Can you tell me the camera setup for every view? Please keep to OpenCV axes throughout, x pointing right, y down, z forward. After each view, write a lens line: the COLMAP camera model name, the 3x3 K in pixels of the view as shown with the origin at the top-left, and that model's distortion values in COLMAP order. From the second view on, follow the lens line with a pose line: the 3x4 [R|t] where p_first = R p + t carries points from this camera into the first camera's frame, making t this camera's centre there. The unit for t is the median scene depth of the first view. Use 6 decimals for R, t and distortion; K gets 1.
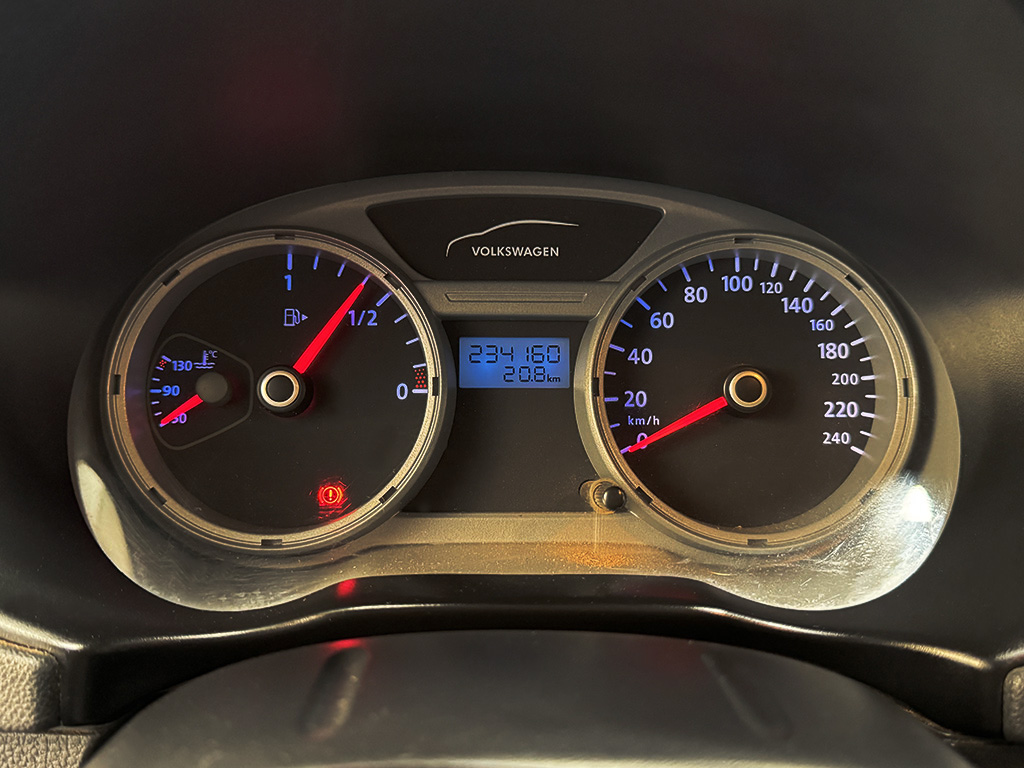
lens RADIAL K [[929.9, 0, 512.3], [0, 929.9, 397.2], [0, 0, 1]] dist [0.141023, -0.273144]
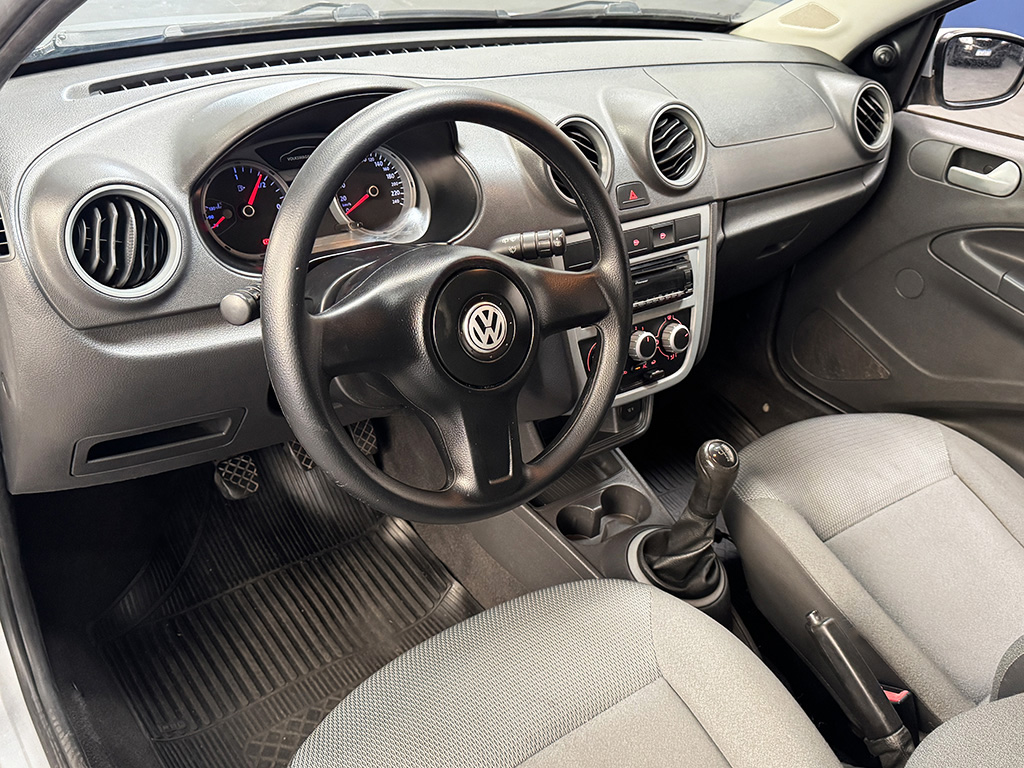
lens RADIAL K [[929.9, 0, 512.3], [0, 929.9, 397.2], [0, 0, 1]] dist [0.141023, -0.273144]
pose [[0.803317, -0.265085, 0.533303, -1.394993], [0.136969, 0.953707, 0.267735, -0.139407], [-0.579587, -0.142030, 0.802438, -2.214202]]
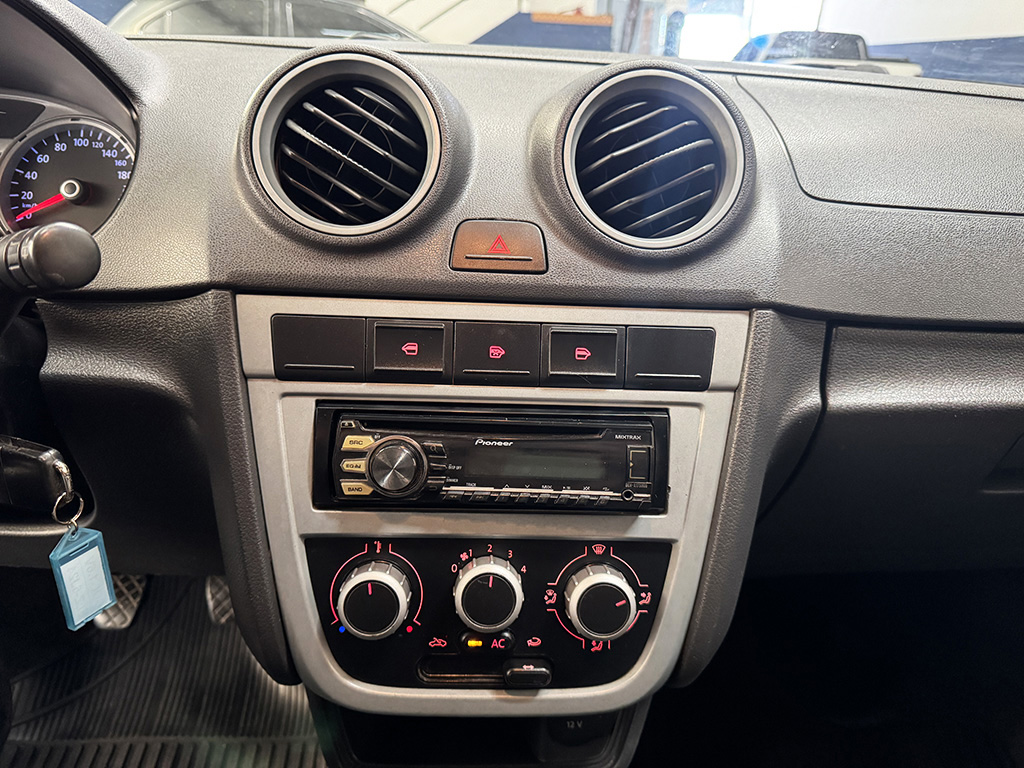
lens RADIAL K [[724.3, 0, 512.0], [0, 724.3, 384.0], [0, 0, 1]] dist [0.092685, -0.153701]
pose [[0.999461, 0.017856, 0.027543, 1.180215], [-0.018133, 0.999787, 0.009844, 0.388067], [-0.027362, -0.010338, 0.999572, -0.664595]]
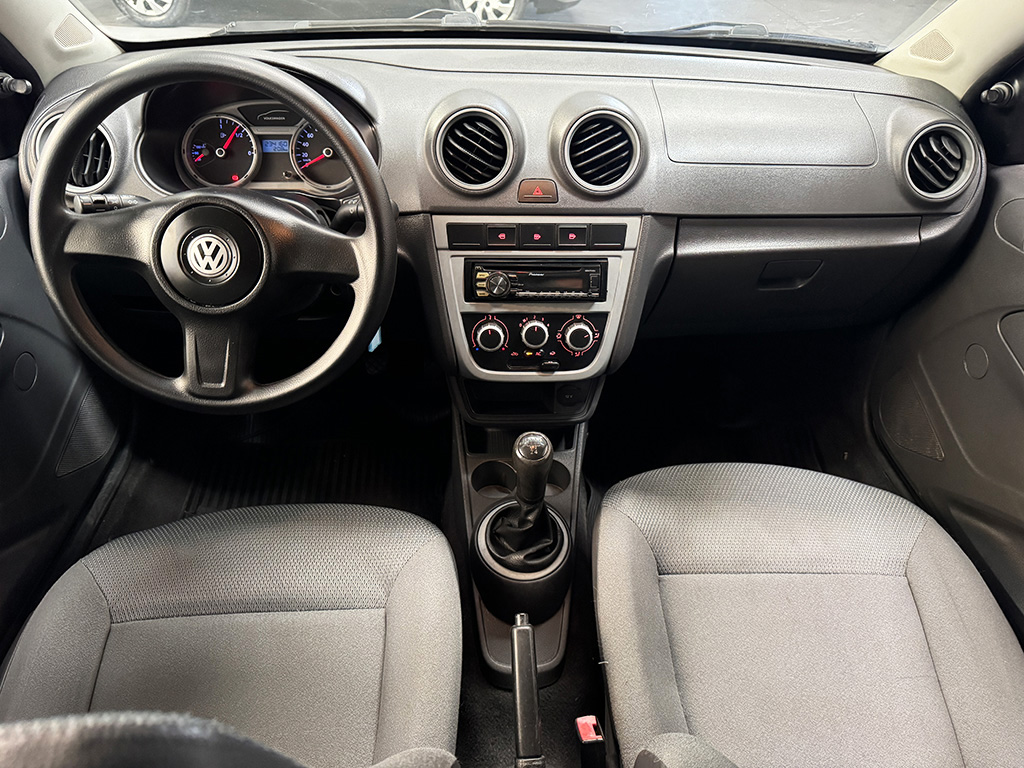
lens RADIAL K [[710.4, 0, 512.0], [0, 710.4, 397.5], [0, 0, 1]] dist [0.075864, -0.096873]
pose [[0.999634, -0.009660, 0.025279, 0.994522], [0.002347, 0.961553, 0.274611, 0.167009], [-0.026960, -0.274451, 0.961223, -2.534151]]
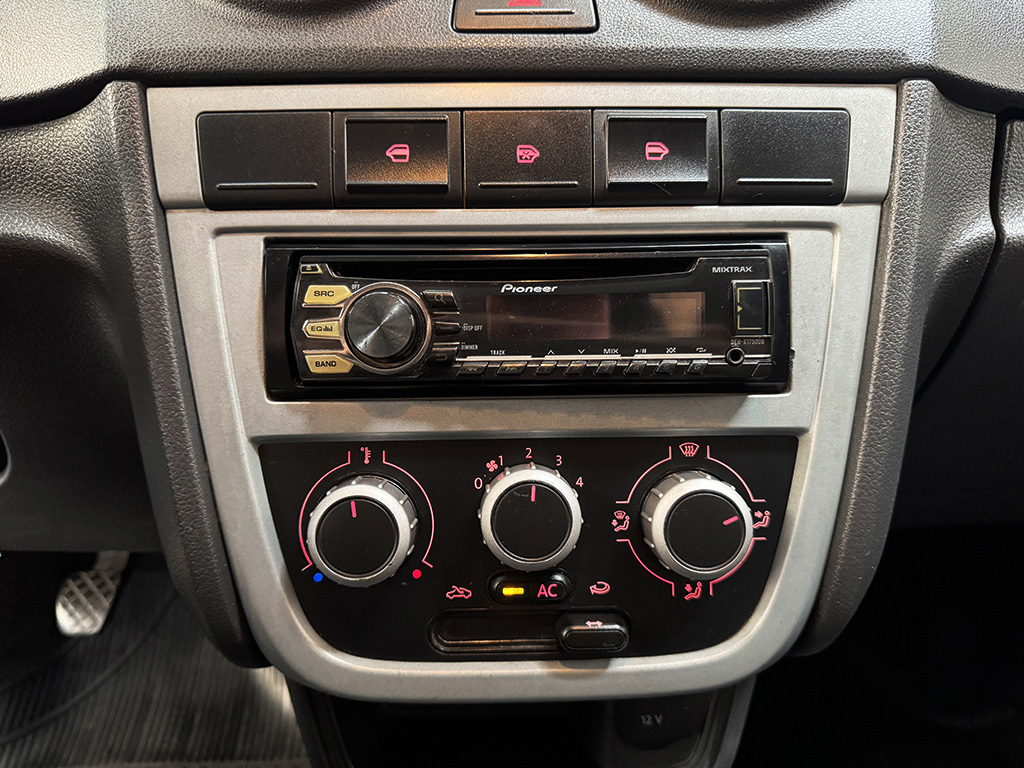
lens RADIAL K [[727.5, 0, 508.1], [0, 727.5, 393.8], [0, 0, 1]] dist [0.077800, -0.160301]
pose [[0.999695, -0.024365, -0.004094, 1.161398], [0.024303, 0.999601, -0.014425, 0.639954], [0.004444, 0.014321, 0.999888, -0.248598]]
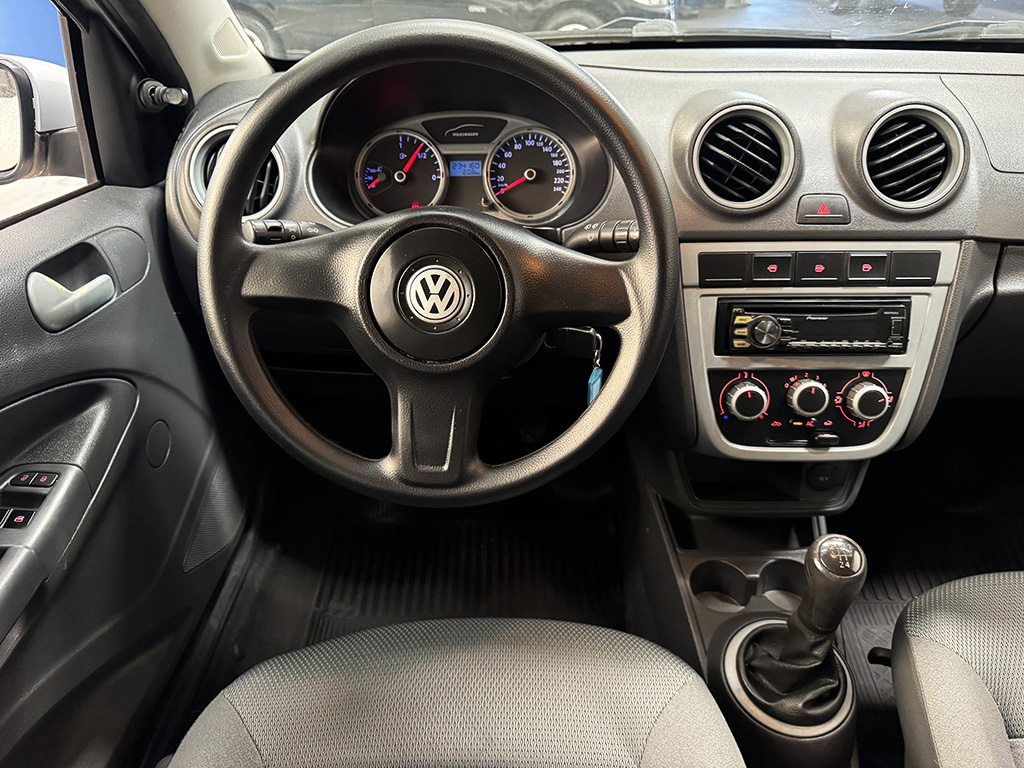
lens RADIAL K [[727.5, 0, 508.1], [0, 727.5, 393.8], [0, 0, 1]] dist [0.077800, -0.160301]
pose [[0.998547, -0.006206, -0.053524, 0.303949], [0.016338, 0.981455, 0.190996, 0.272159], [0.051346, -0.191593, 0.980131, -1.847632]]
